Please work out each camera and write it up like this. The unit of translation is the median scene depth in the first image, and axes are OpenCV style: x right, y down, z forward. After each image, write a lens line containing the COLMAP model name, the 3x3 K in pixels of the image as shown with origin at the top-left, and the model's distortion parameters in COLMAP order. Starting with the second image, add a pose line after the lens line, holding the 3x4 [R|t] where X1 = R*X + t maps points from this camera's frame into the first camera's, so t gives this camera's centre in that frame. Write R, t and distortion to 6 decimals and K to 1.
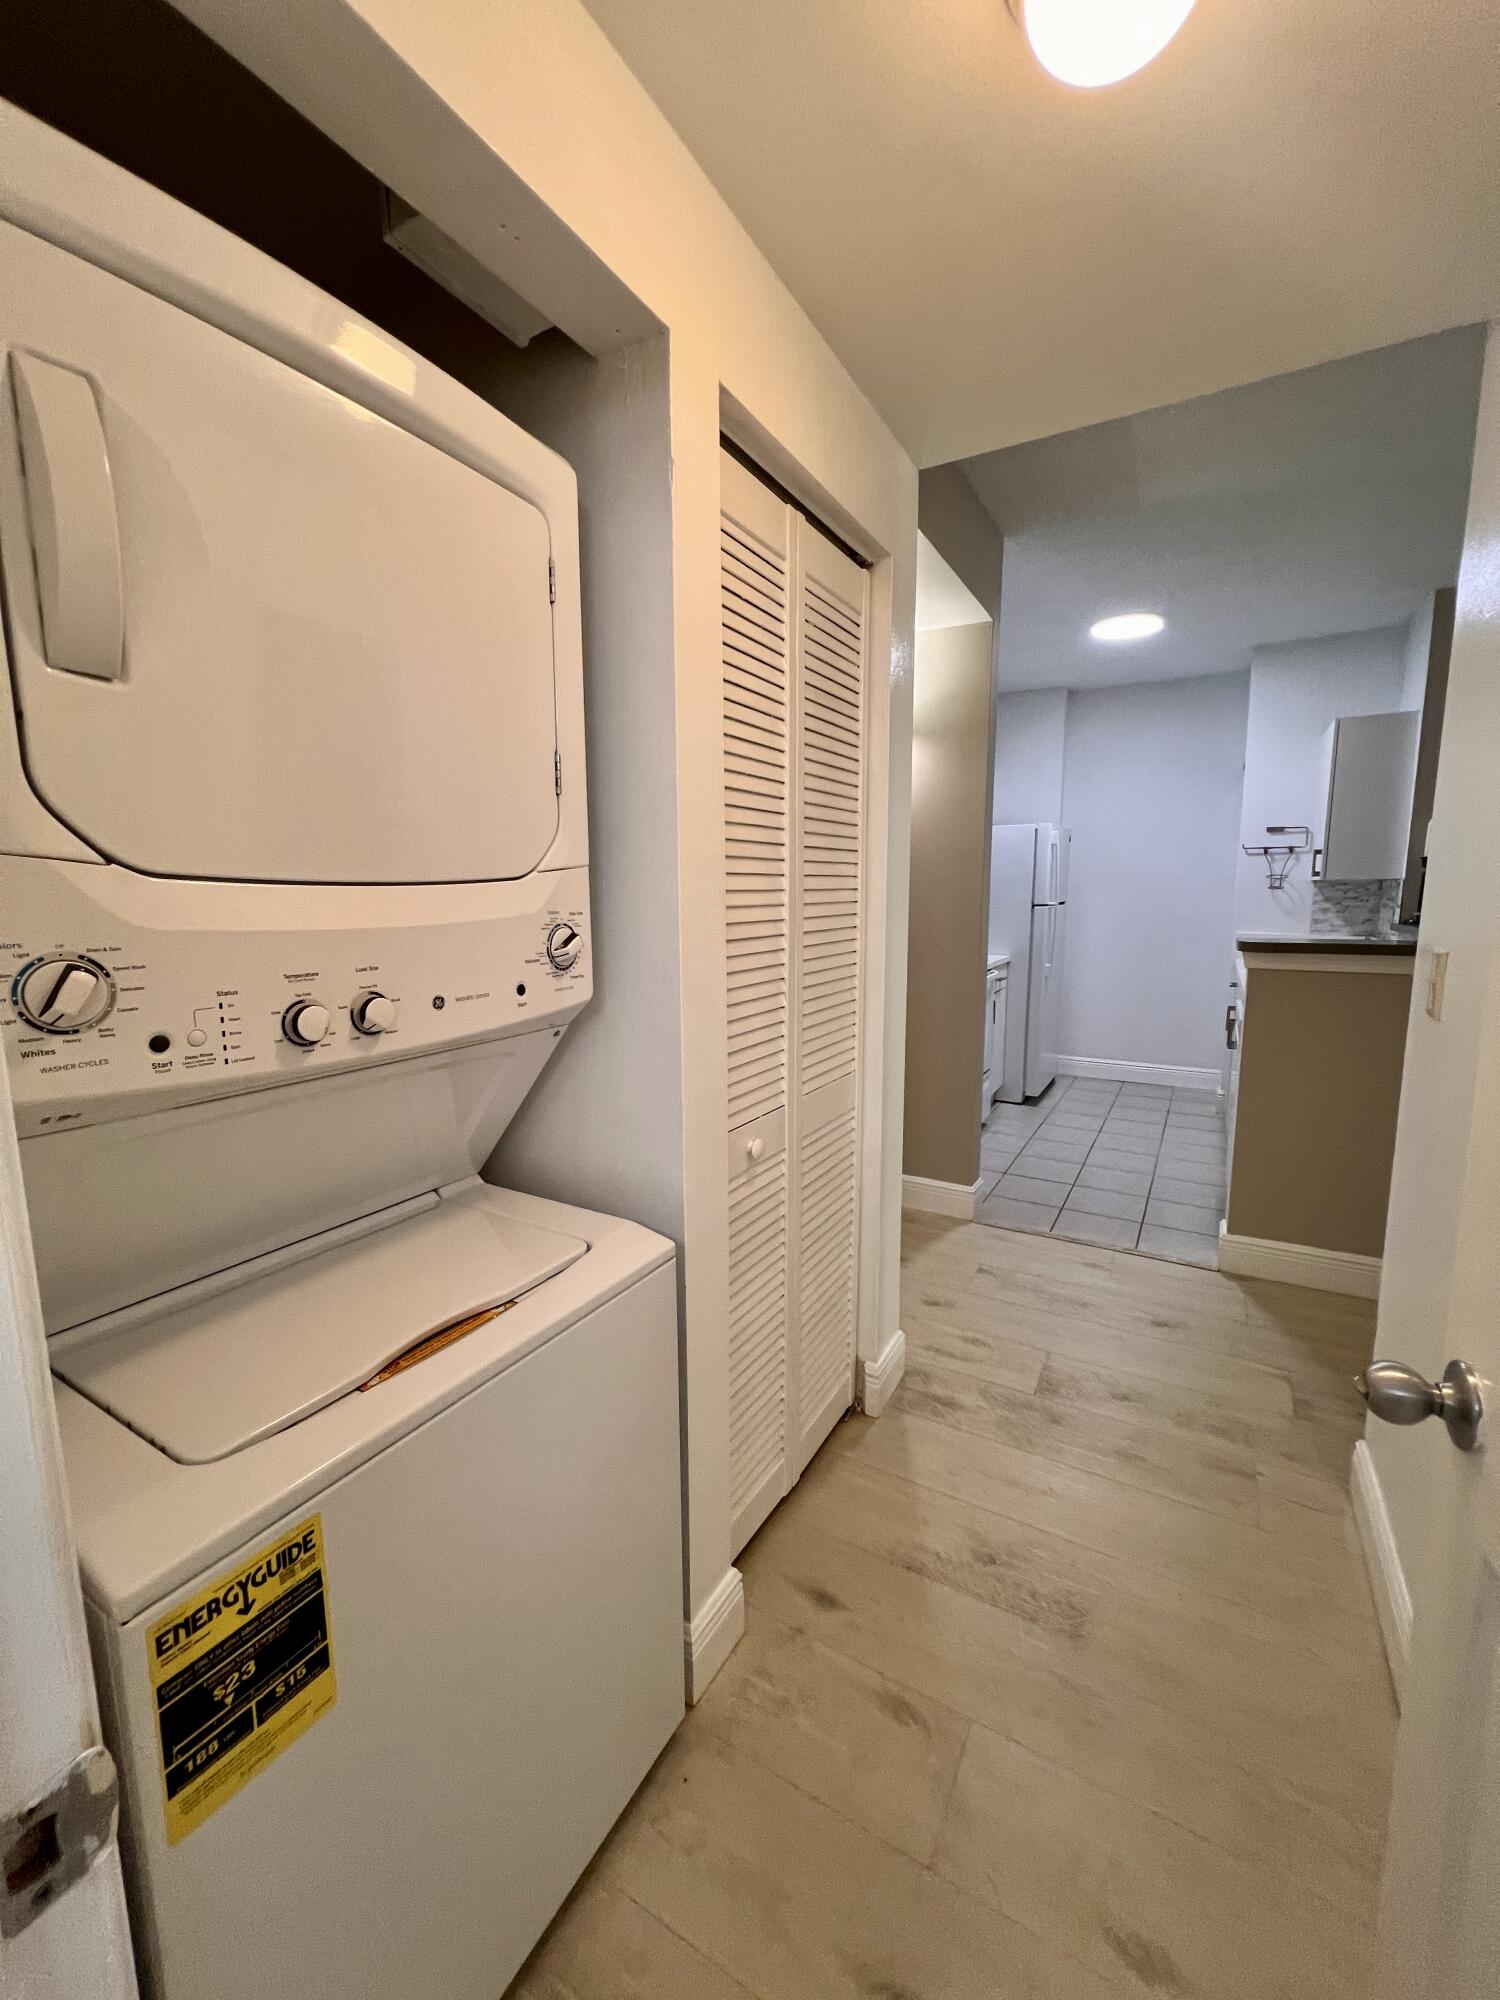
lens RADIAL K [[795.6, 0, 755.2], [0, 795.6, 1005.3], [0, 0, 1]] dist [-0.001685, 0.000070]
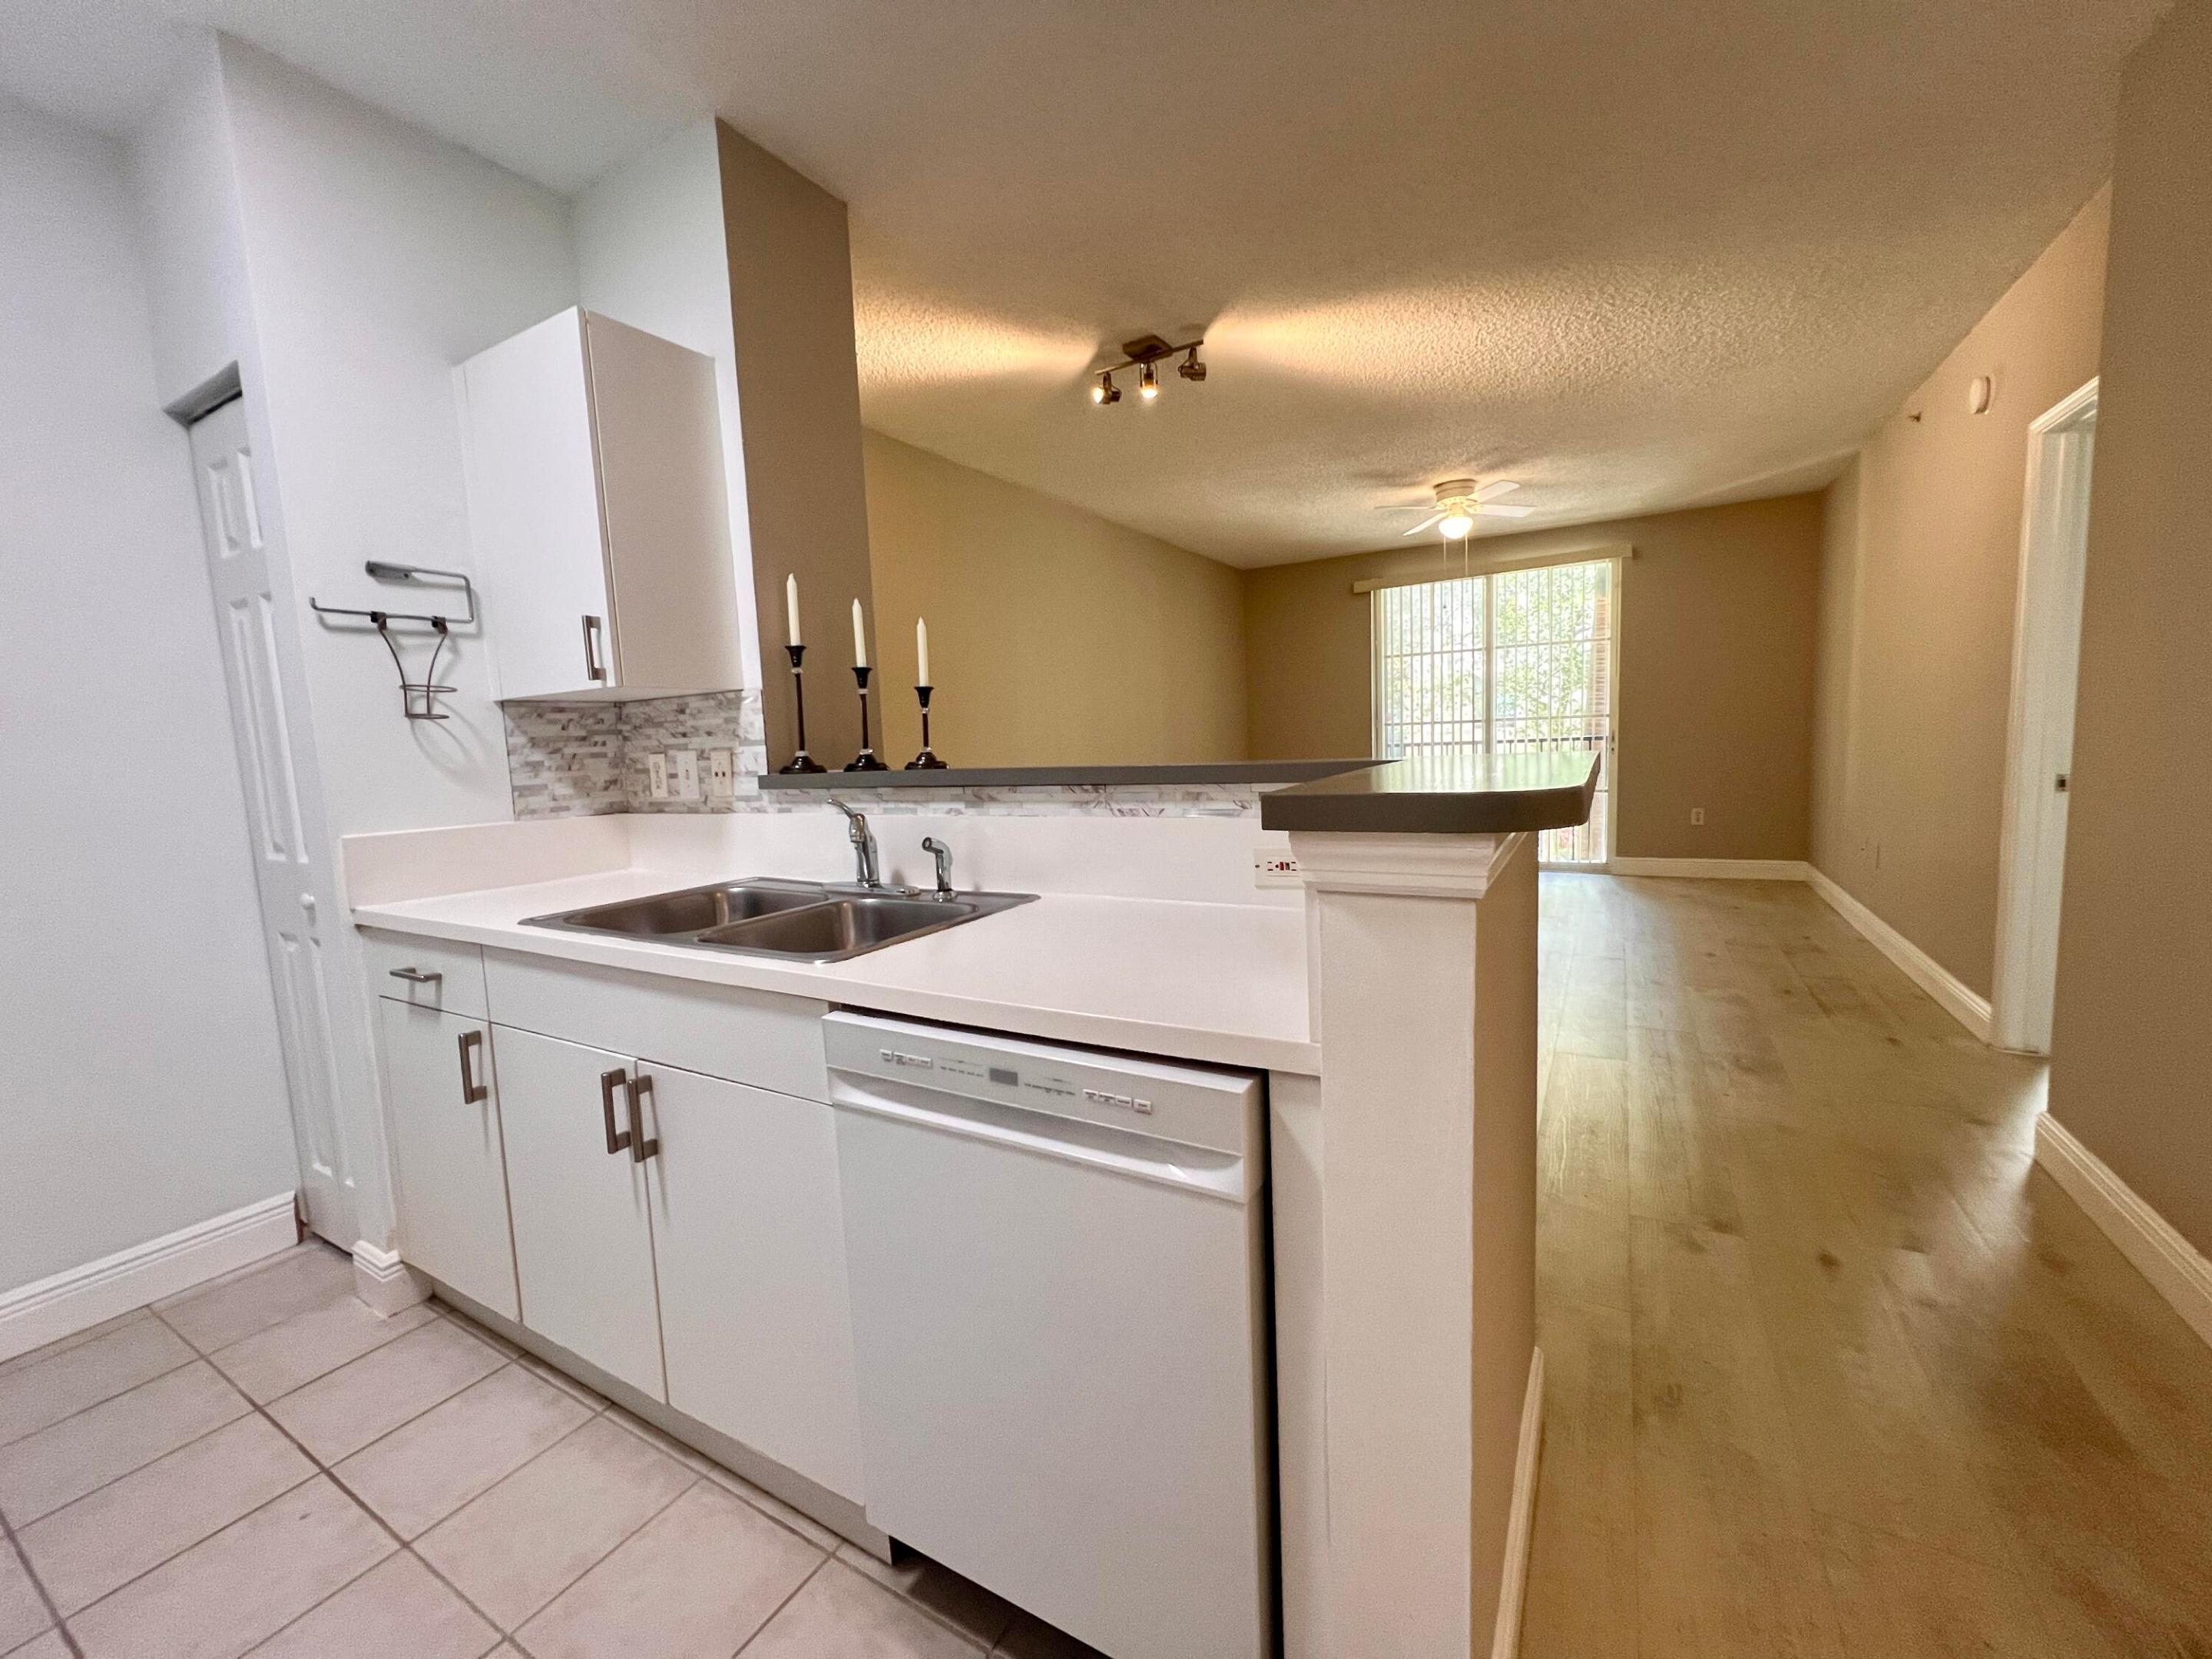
lens RADIAL K [[880.0, 0, 1106.5], [0, 880.0, 829.5], [0, 0, 1]] dist [-0.001685, 0.000070]
pose [[0.003415, -0.099131, 0.995068, 0.205654], [0.183487, 0.978242, 0.096825, -0.071580], [-0.983016, 0.182251, 0.021530, 0.664992]]
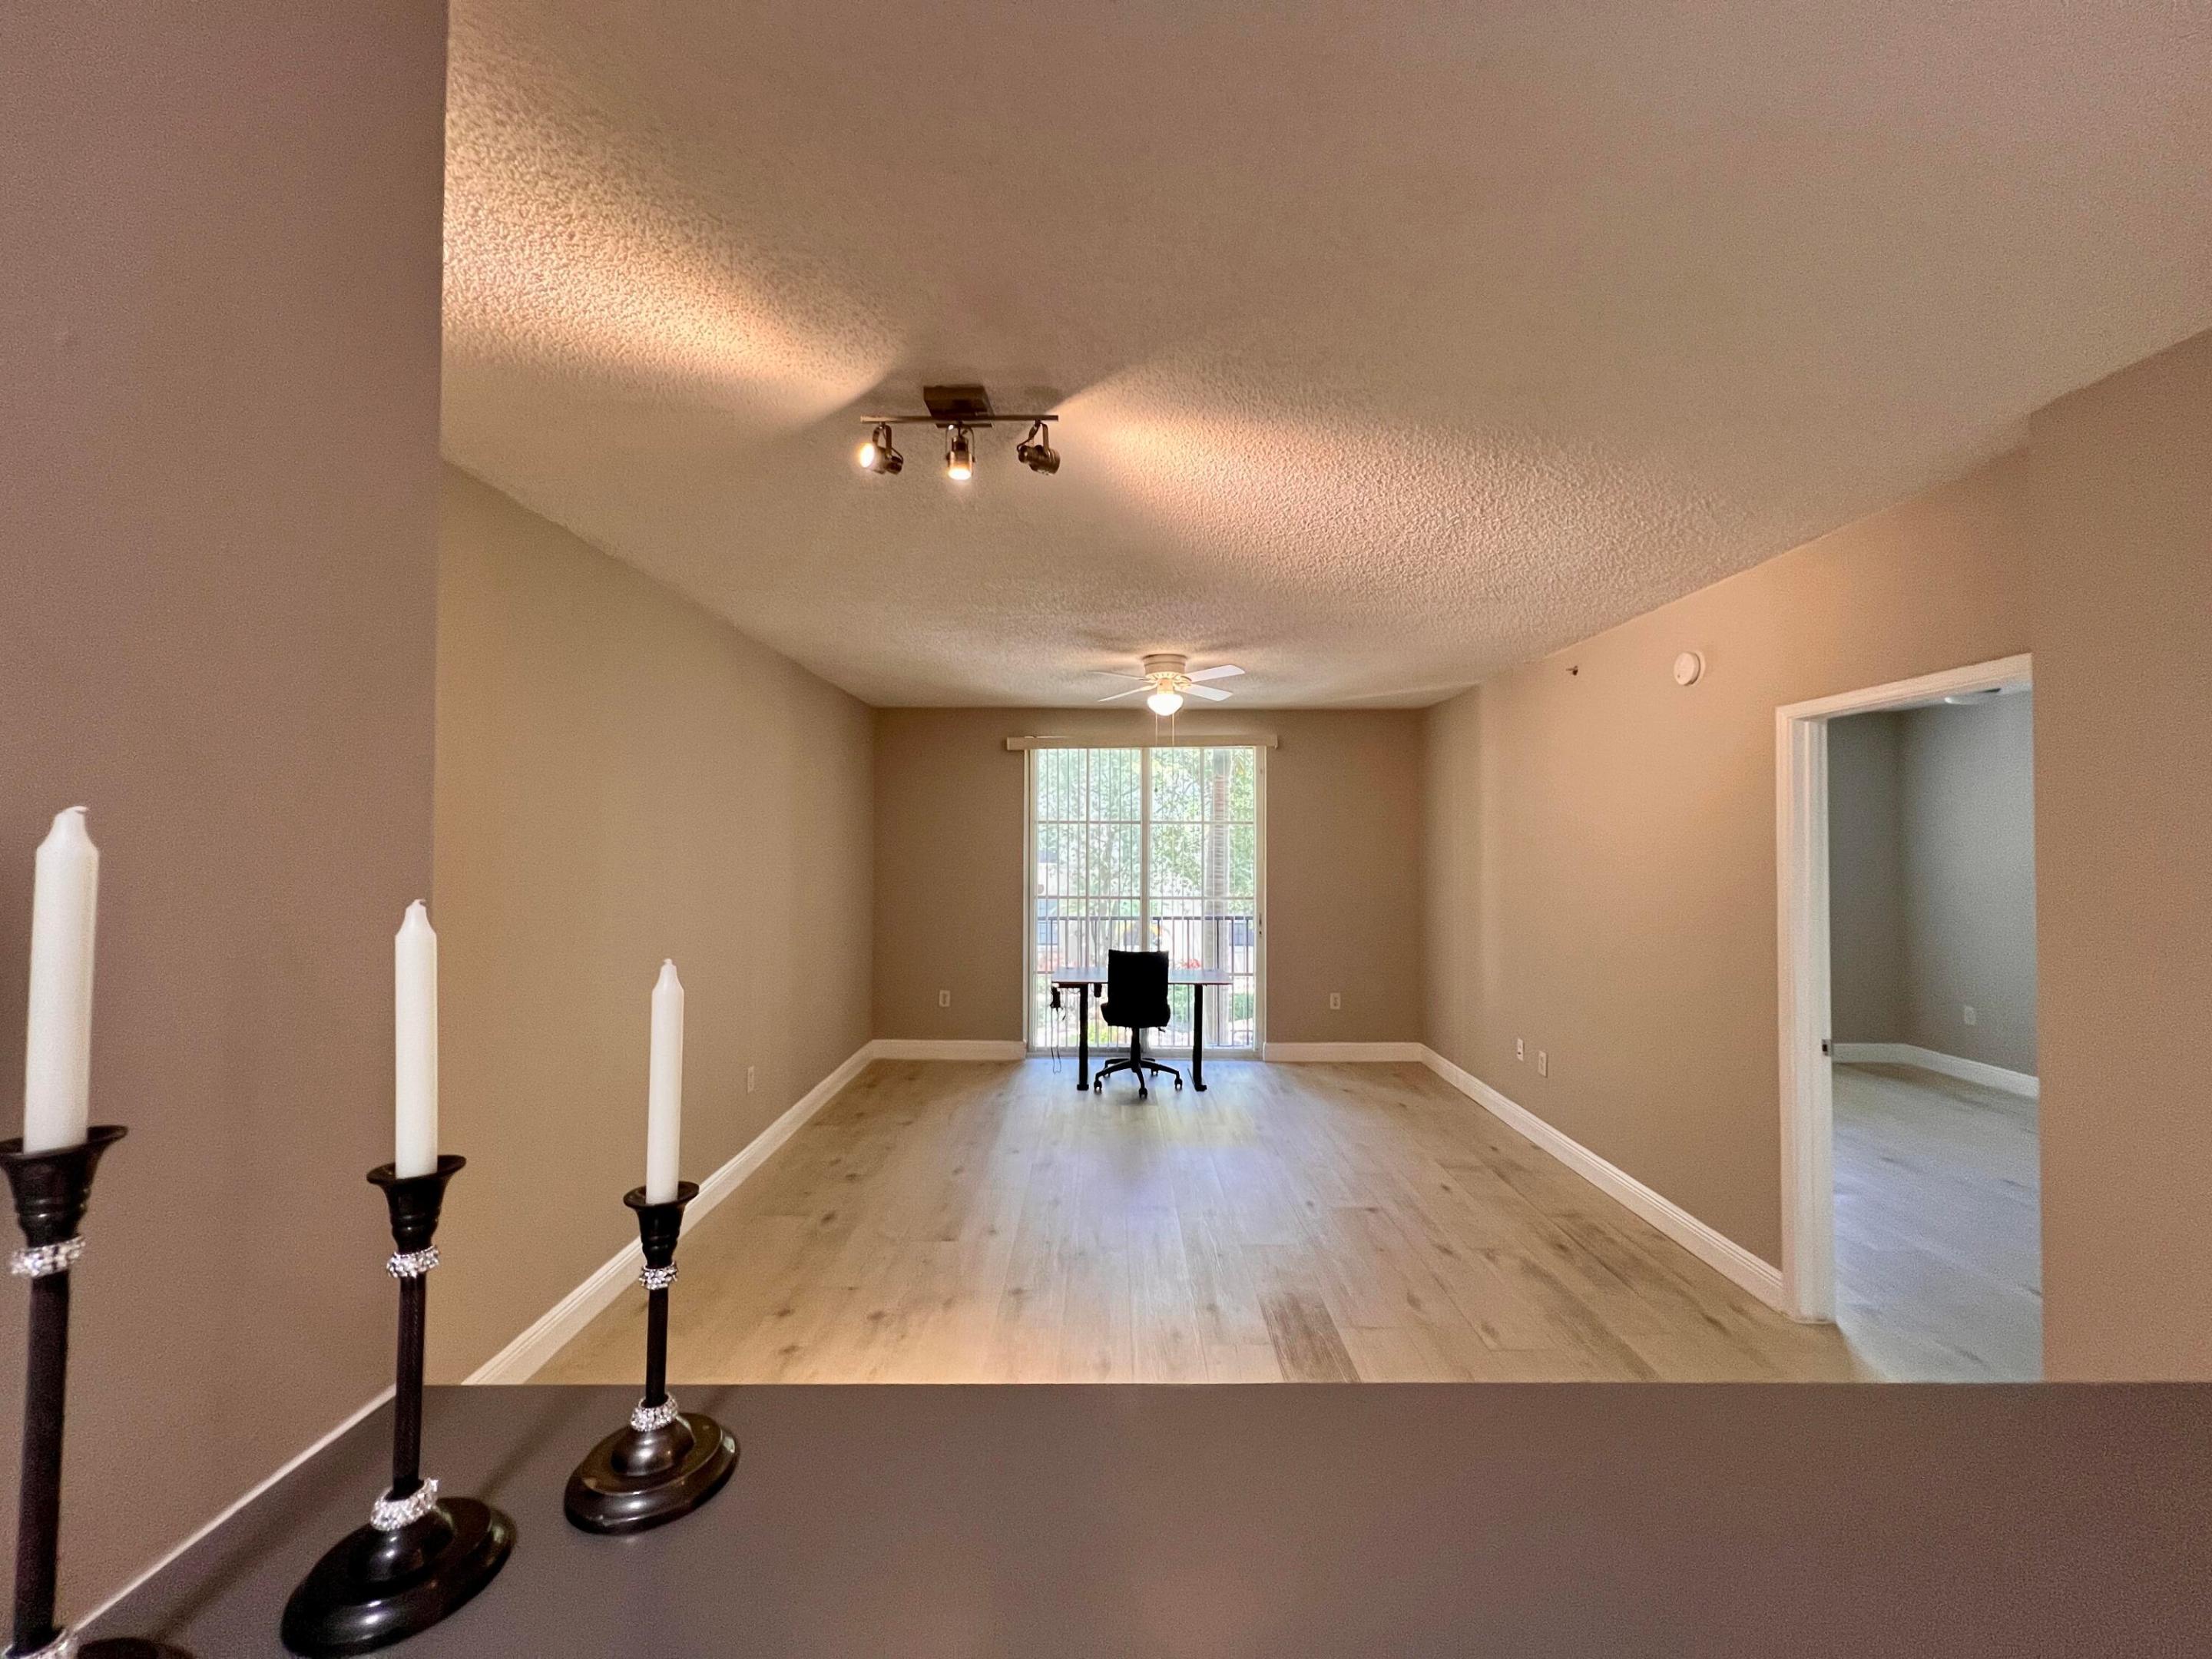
lens RADIAL K [[880.0, 0, 1102.8], [0, 880.0, 830.1], [0, 0, 1]] dist [-0.001685, 0.000070]
pose [[-0.495349, 0.018512, 0.868497, 0.544187], [0.124325, 0.990992, 0.049787, -0.180816], [-0.859752, 0.132638, -0.493188, 0.764828]]
